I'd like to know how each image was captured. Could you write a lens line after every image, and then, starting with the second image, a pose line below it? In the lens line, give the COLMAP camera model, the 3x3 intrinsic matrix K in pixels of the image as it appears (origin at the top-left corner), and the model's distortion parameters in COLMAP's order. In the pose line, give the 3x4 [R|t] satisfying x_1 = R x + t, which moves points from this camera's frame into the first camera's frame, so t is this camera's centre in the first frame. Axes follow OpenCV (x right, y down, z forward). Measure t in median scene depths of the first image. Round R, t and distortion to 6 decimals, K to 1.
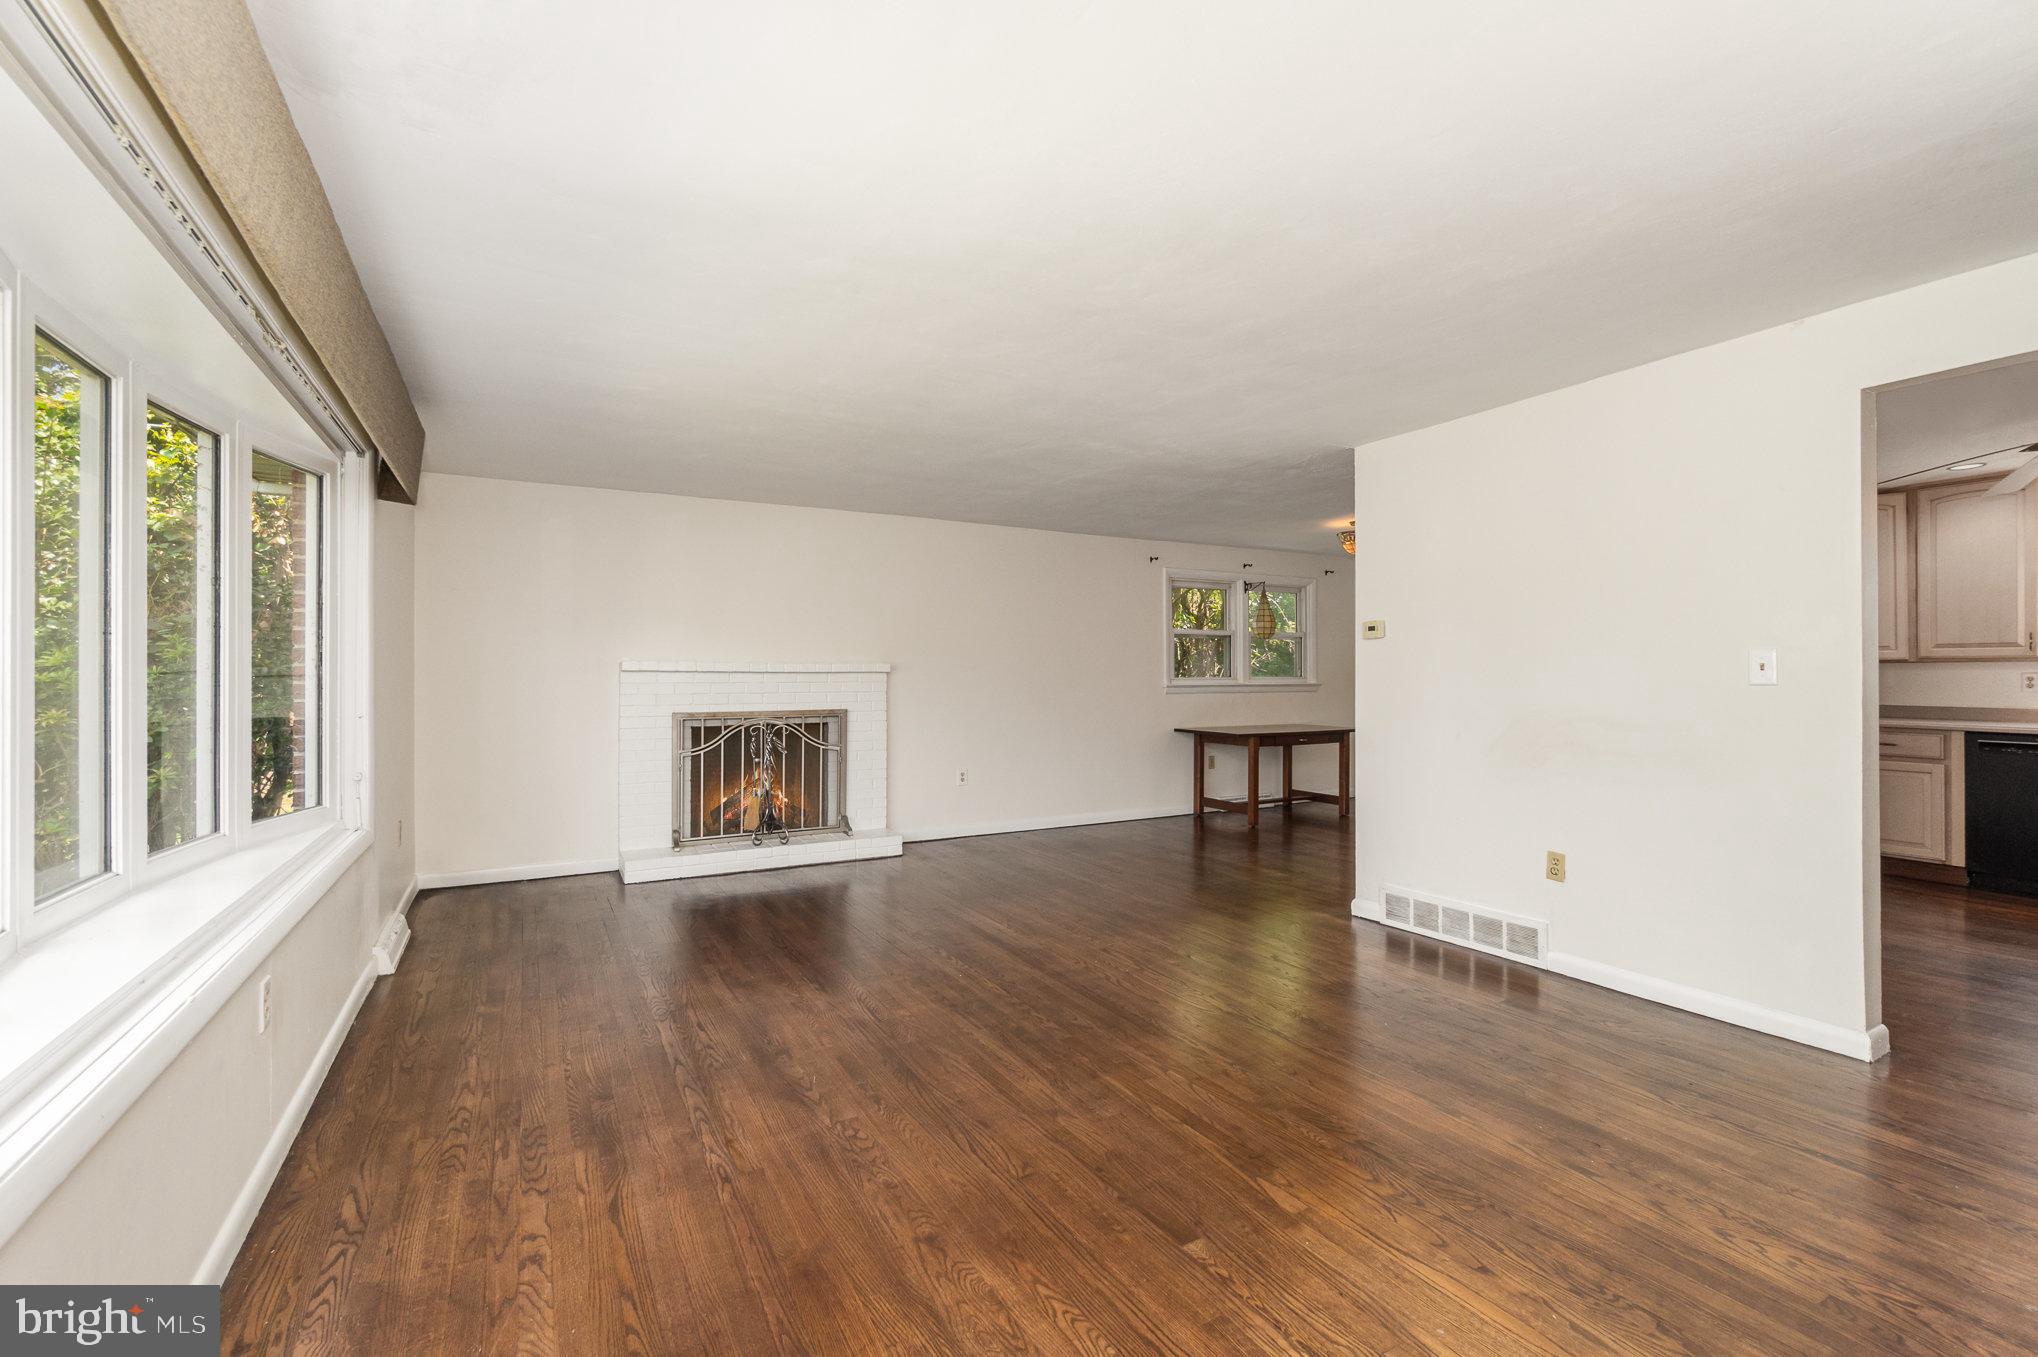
lens RADIAL K [[881.3, 0, 1014.7], [0, 881.3, 669.4], [0, 0, 1]] dist [-0.008706, 0.003061]
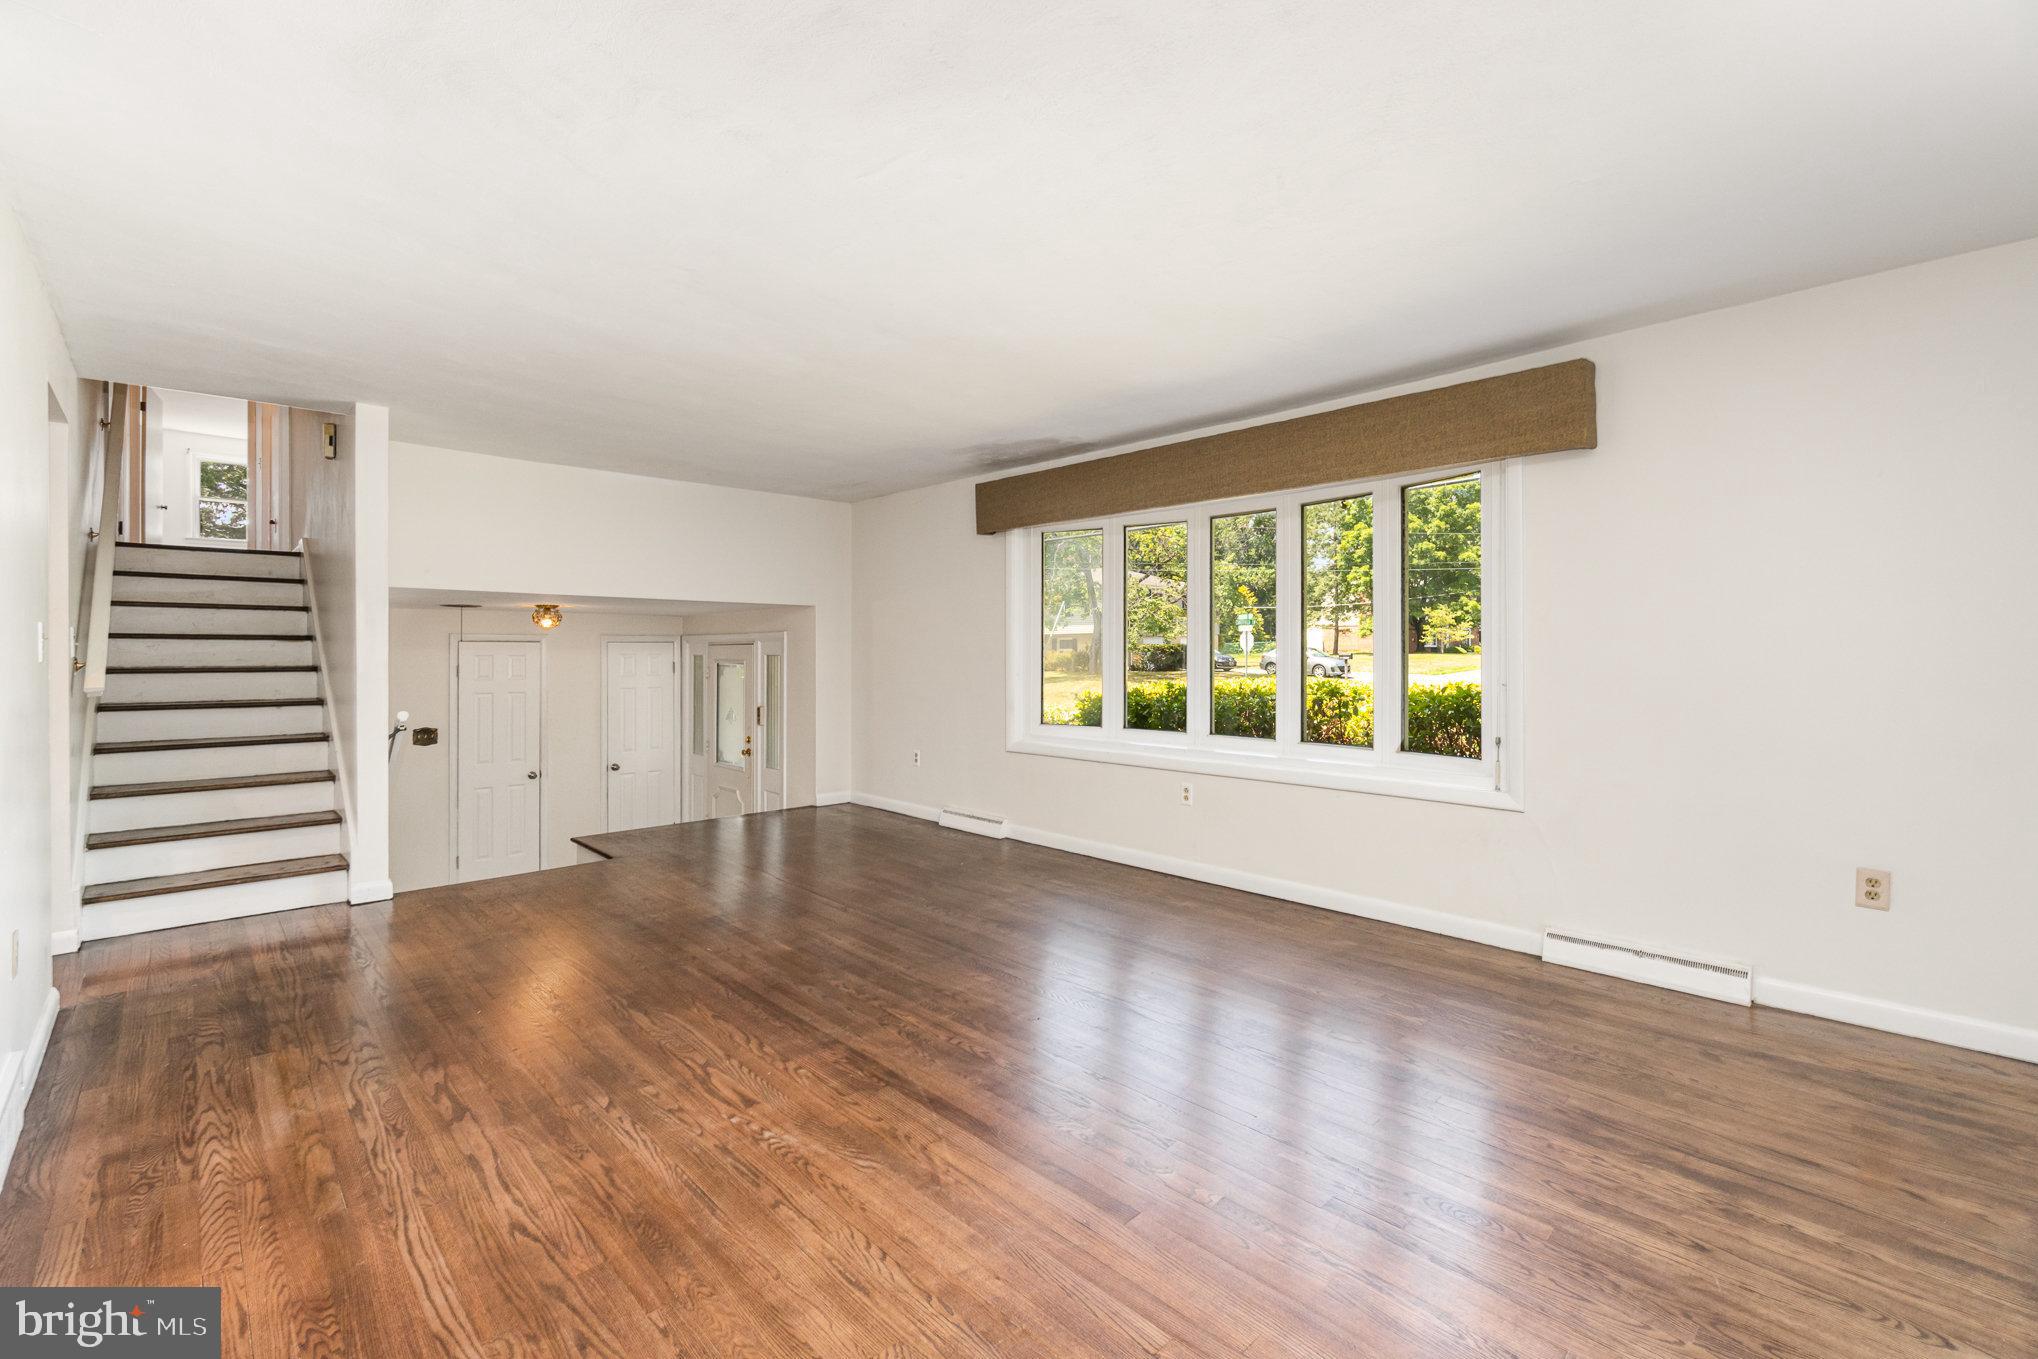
lens RADIAL K [[881.3, 0, 1017.3], [0, 881.3, 663.7], [0, 0, 1]] dist [-0.008706, 0.003061]
pose [[-0.966211, 0.004040, -0.257722, 0.091632], [0.003663, 0.999991, 0.001943, 0.022967], [0.257728, 0.000933, -0.966217, 1.916788]]
